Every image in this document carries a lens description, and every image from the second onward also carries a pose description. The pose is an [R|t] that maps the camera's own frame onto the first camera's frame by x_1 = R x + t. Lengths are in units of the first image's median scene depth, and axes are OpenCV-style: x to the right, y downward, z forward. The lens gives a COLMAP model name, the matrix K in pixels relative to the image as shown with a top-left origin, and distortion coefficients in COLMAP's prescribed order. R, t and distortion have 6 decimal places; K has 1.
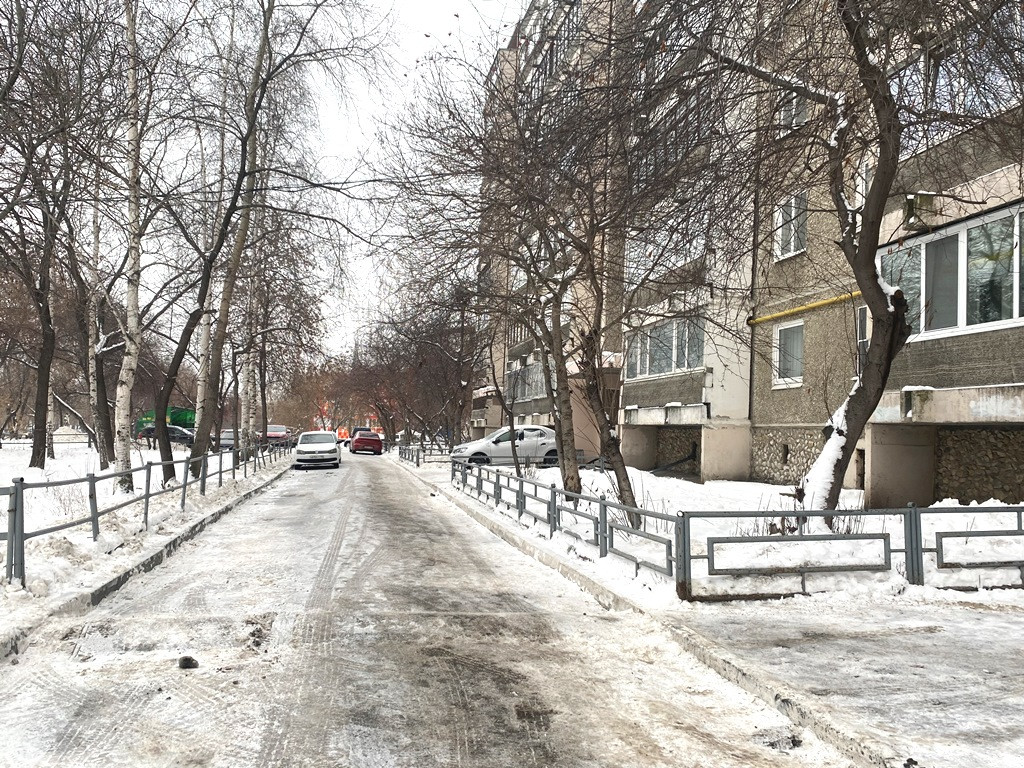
lens RADIAL K [[813.9, 0, 512.0], [0, 813.9, 384.0], [0, 0, 1]] dist [-0.006957, -0.005191]
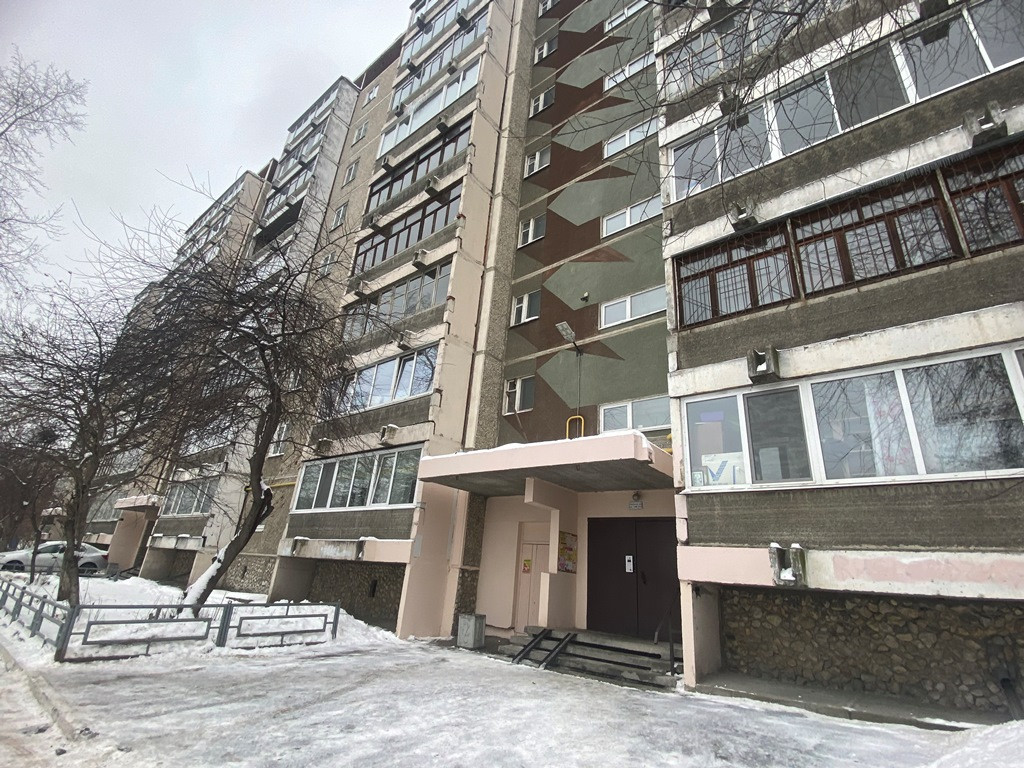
lens RADIAL K [[477.6, 0, 512.0], [0, 477.6, 384.0], [0, 0, 1]] dist [0.001257, -0.011357]
pose [[0.767698, 0.262703, 0.584489, 0.176372], [-0.083676, 0.945393, -0.315010, -0.036581], [-0.635325, 0.192924, 0.747758, -0.335448]]
